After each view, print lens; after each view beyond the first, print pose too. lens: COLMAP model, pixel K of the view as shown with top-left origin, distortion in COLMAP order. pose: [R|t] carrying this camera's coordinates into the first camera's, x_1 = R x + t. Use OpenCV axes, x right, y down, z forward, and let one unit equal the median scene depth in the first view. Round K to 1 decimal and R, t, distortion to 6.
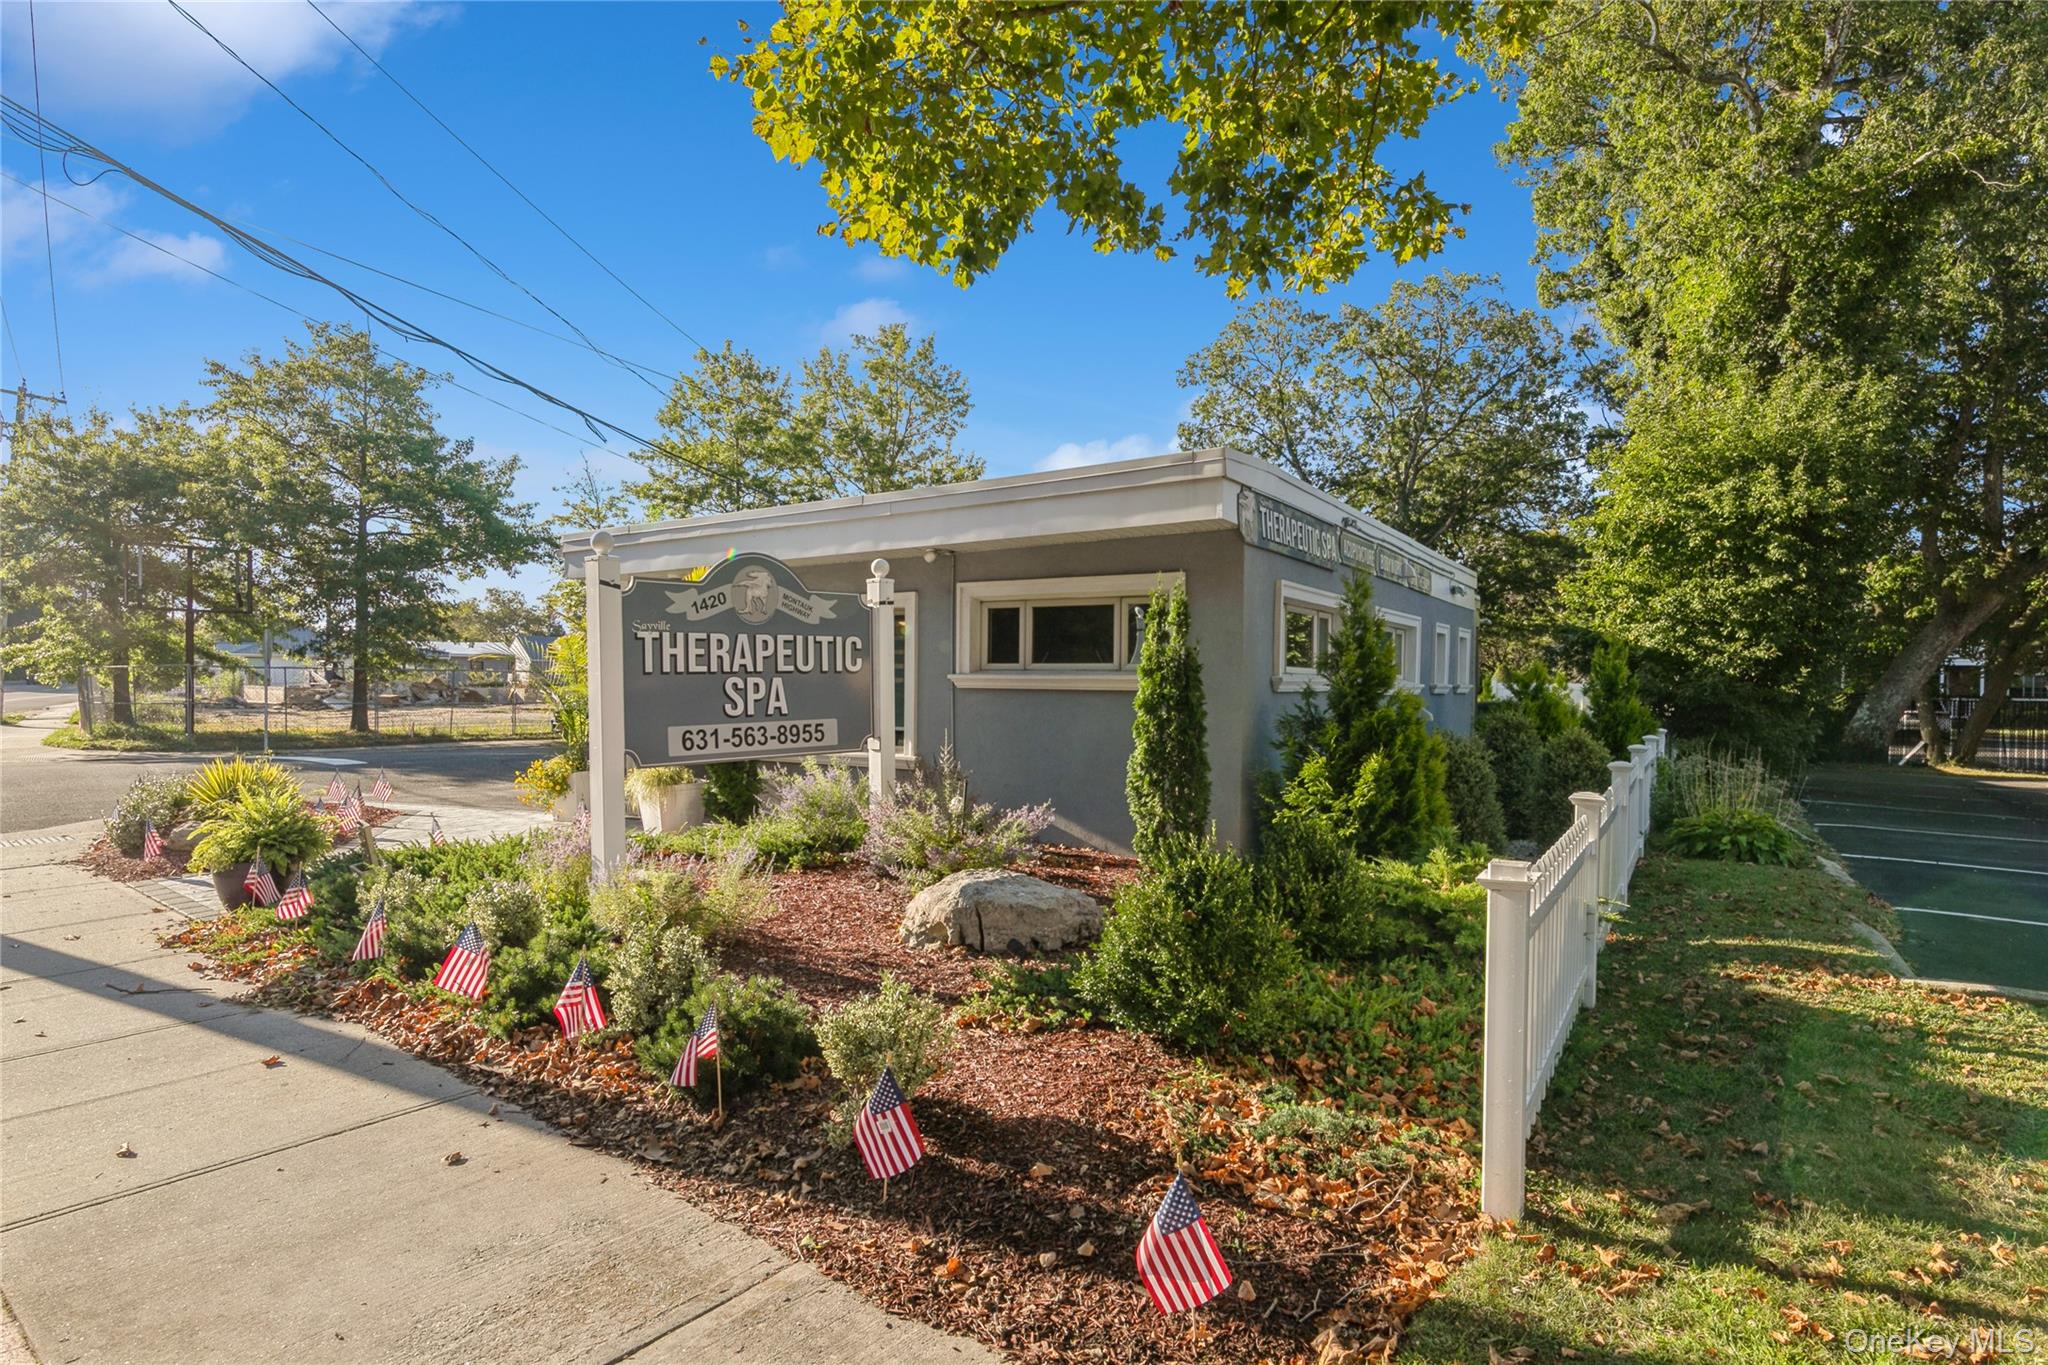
lens RADIAL K [[1127.0, 0, 1025.0], [0, 1127.0, 691.6], [0, 0, 1]] dist [-0.008039, -0.001544]
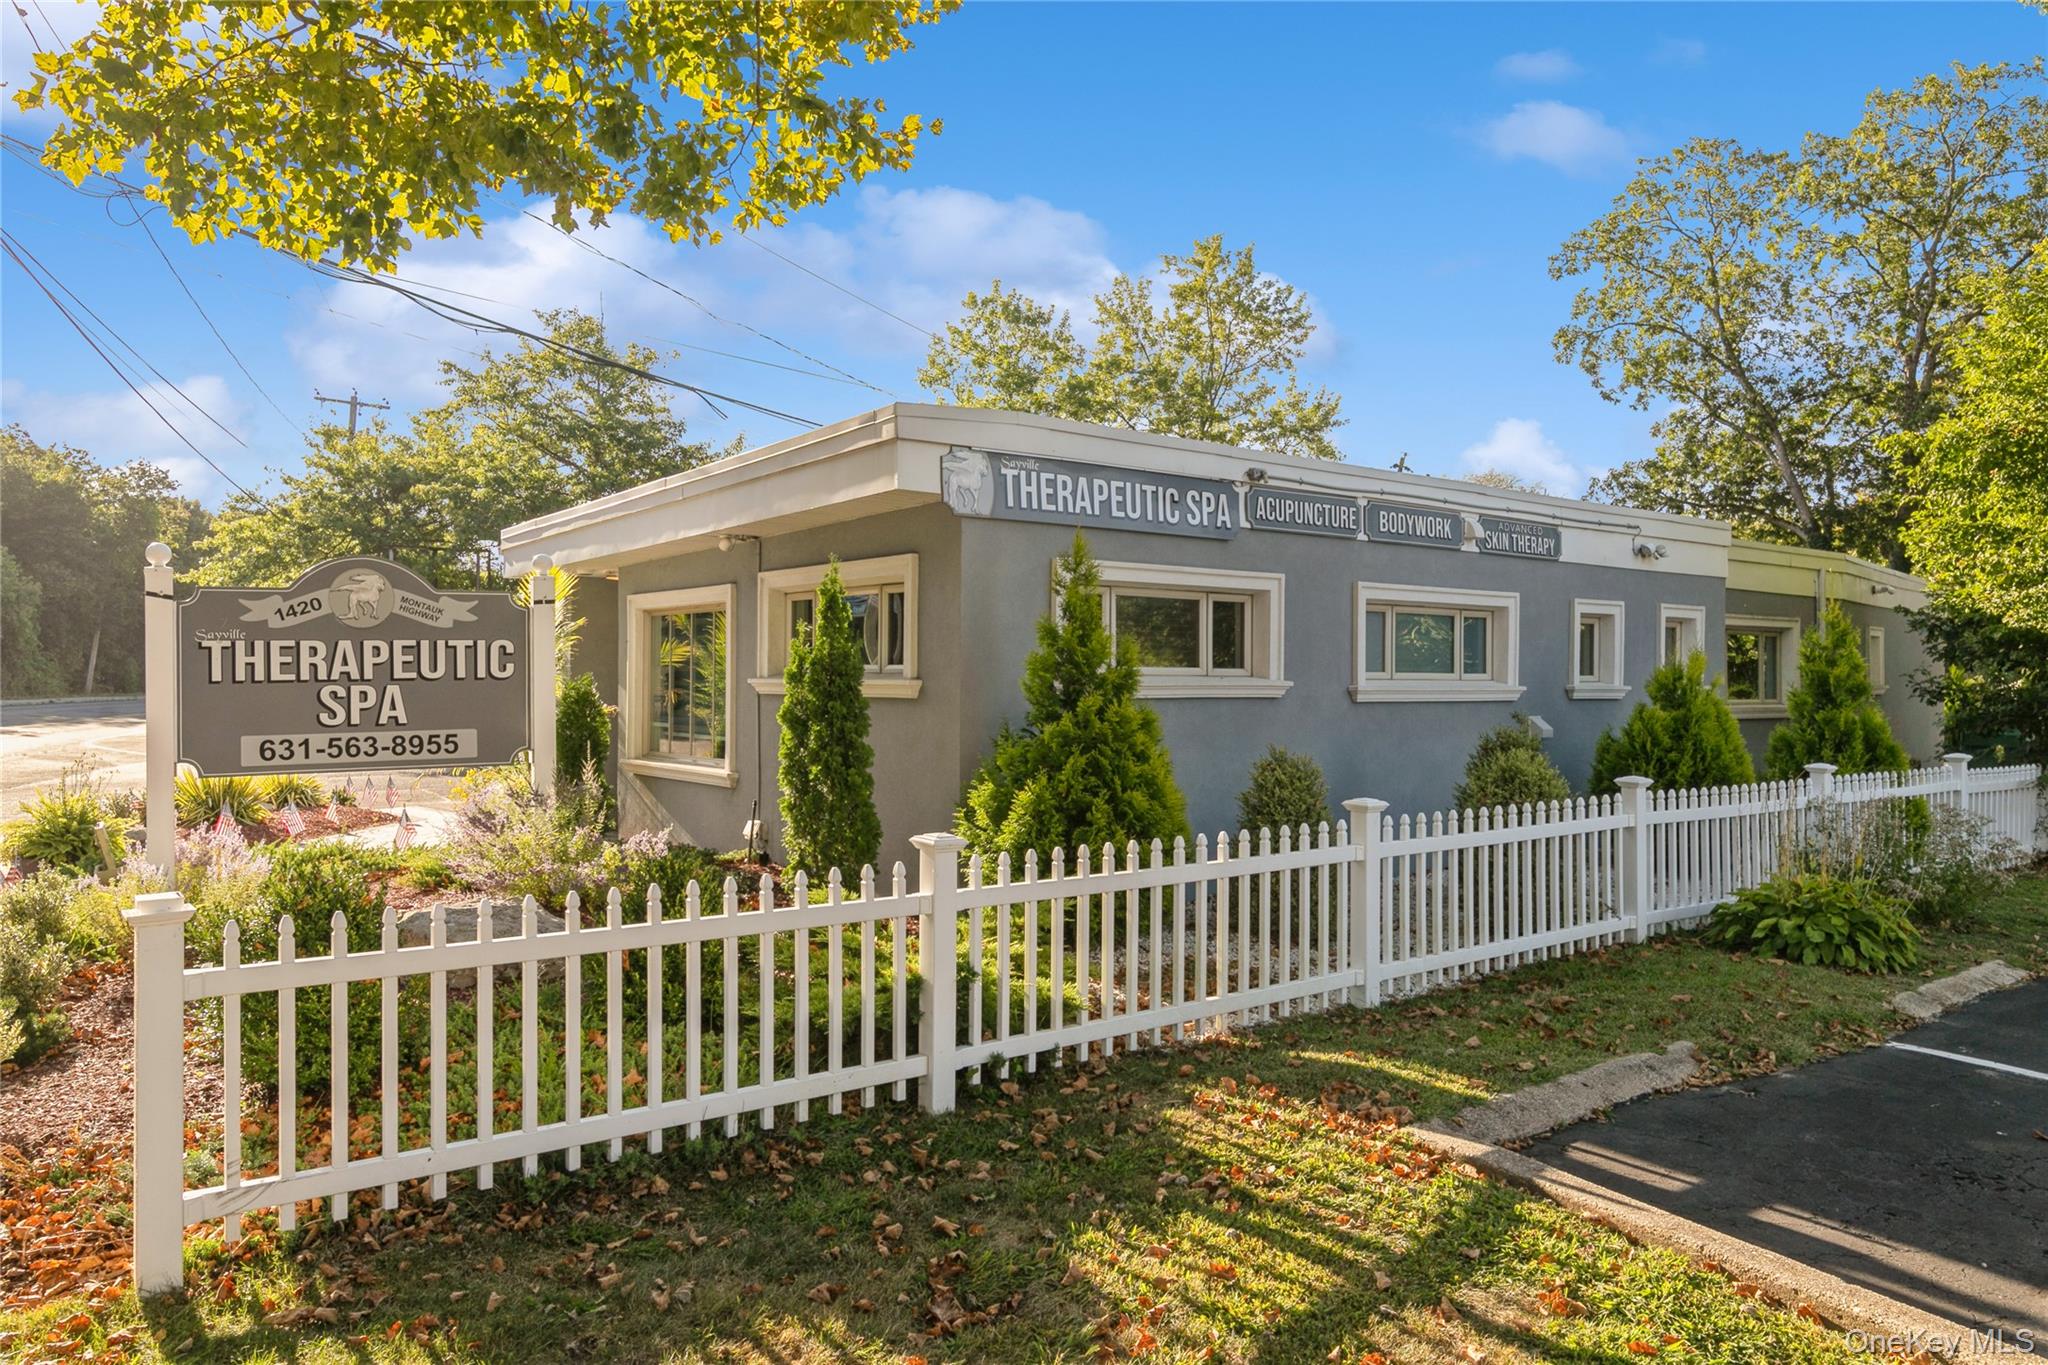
lens RADIAL K [[1404.9, 0, 1023.4], [0, 1404.9, 678.9], [0, 0, 1]] dist [-0.001040, -0.001769]
pose [[0.931453, -0.002950, -0.363849, 0.692552], [0.000202, 0.999971, -0.007592, -0.008497], [0.363861, 0.006998, 0.931427, 0.089001]]
